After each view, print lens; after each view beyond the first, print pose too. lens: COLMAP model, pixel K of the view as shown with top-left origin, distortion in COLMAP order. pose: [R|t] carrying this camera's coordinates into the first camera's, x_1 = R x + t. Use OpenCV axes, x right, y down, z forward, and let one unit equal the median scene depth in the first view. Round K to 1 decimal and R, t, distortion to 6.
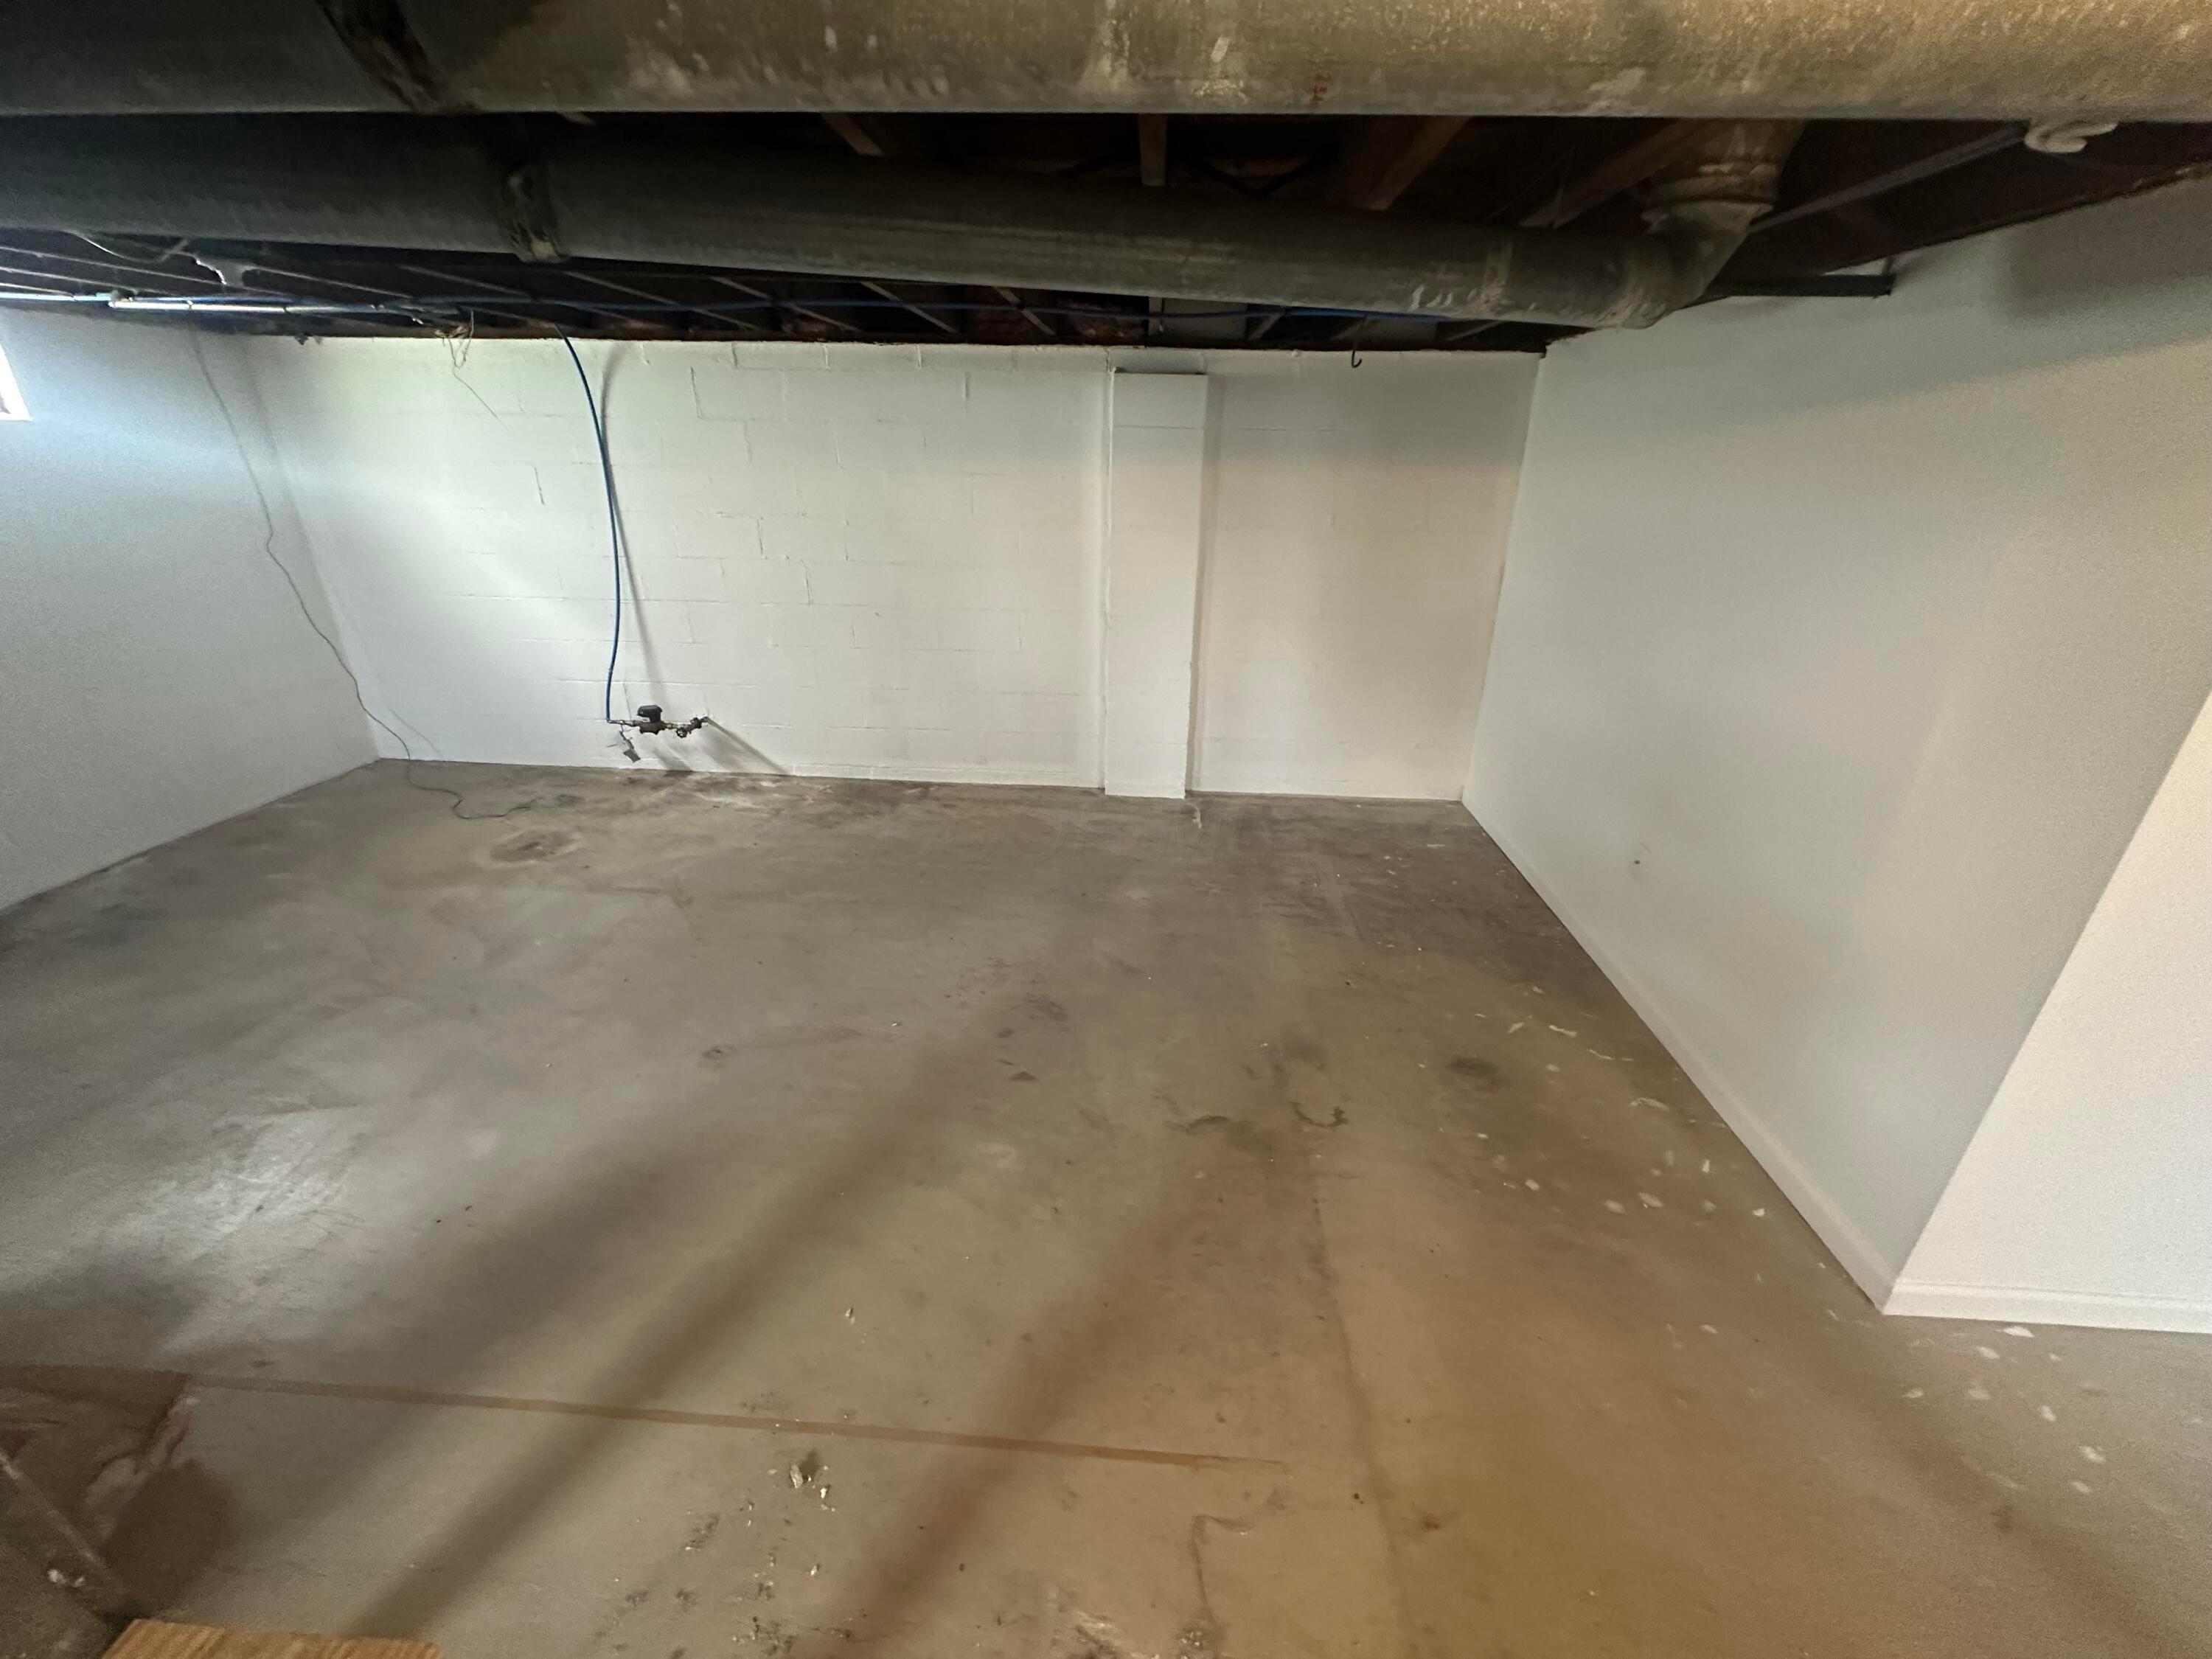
lens RADIAL K [[882.9, 0, 1106.0], [0, 882.9, 829.5], [0, 0, 1]] dist [-0.000409, -0.000097]
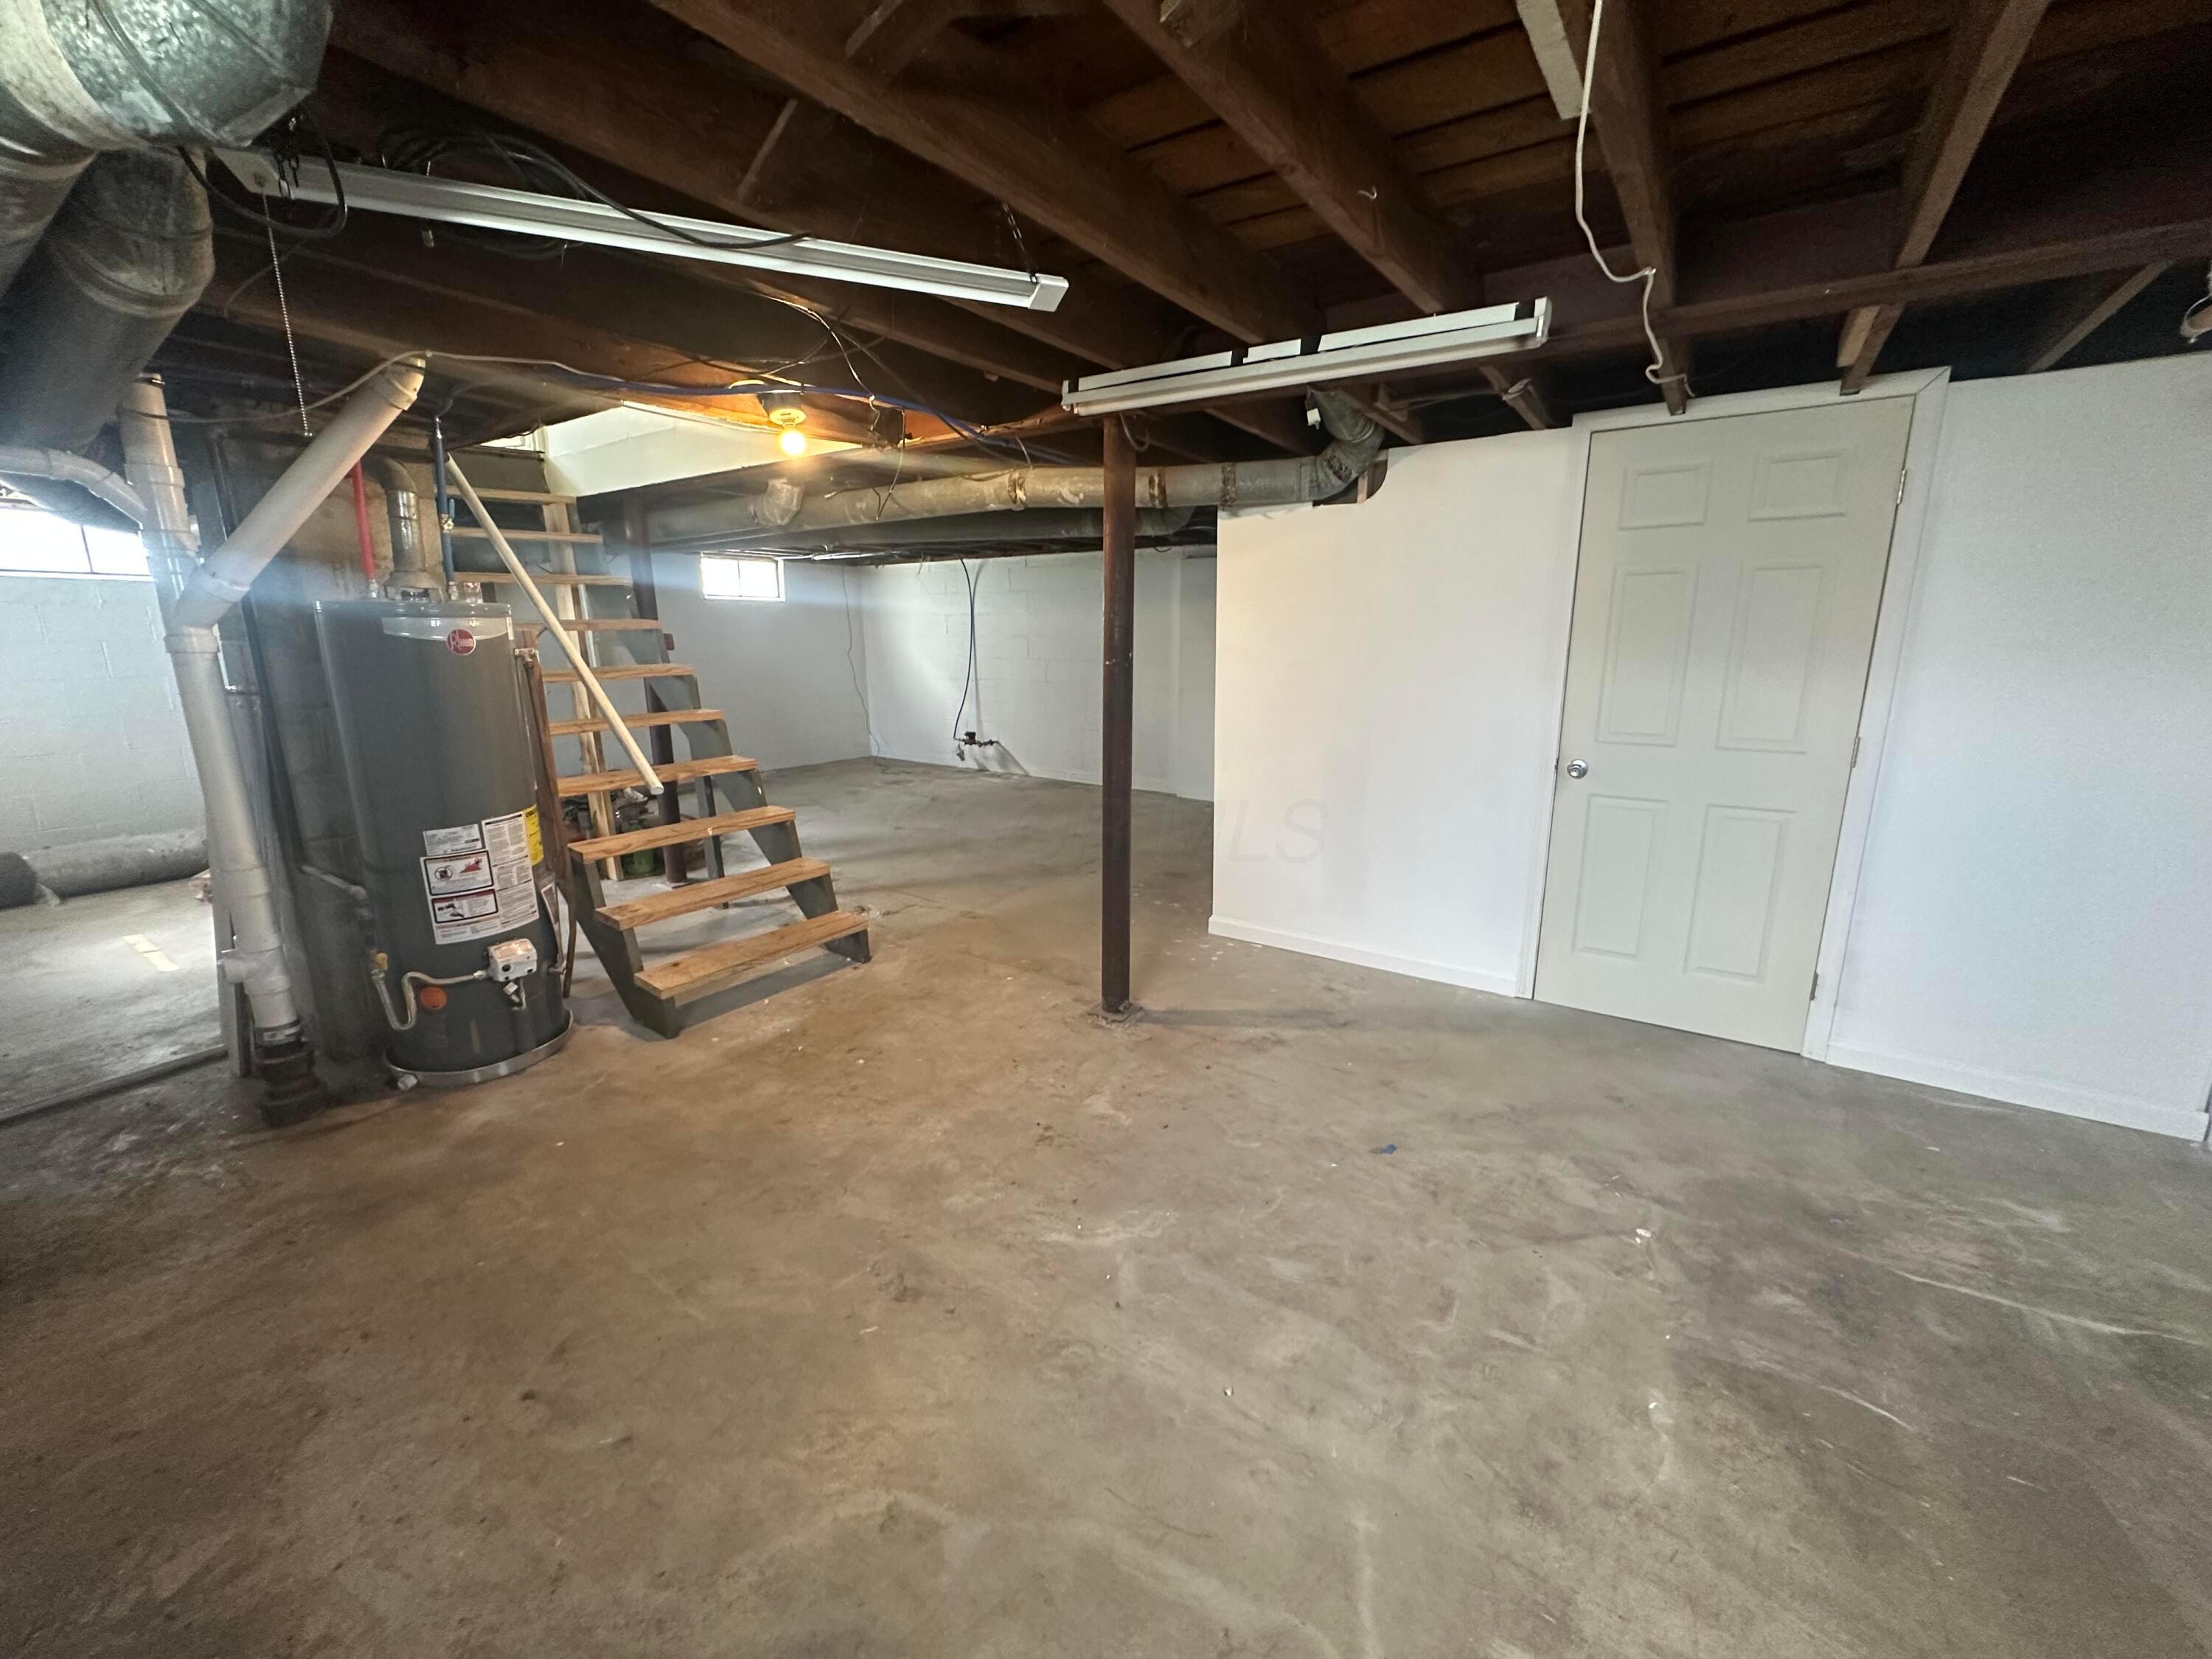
lens RADIAL K [[882.9, 0, 1106.0], [0, 882.9, 829.5], [0, 0, 1]] dist [-0.000409, -0.000097]
pose [[0.851605, 0.102445, -0.514075, 0.759192], [-0.198969, 0.970494, -0.136207, 0.276322], [0.484953, 0.218279, 0.846862, -0.459337]]
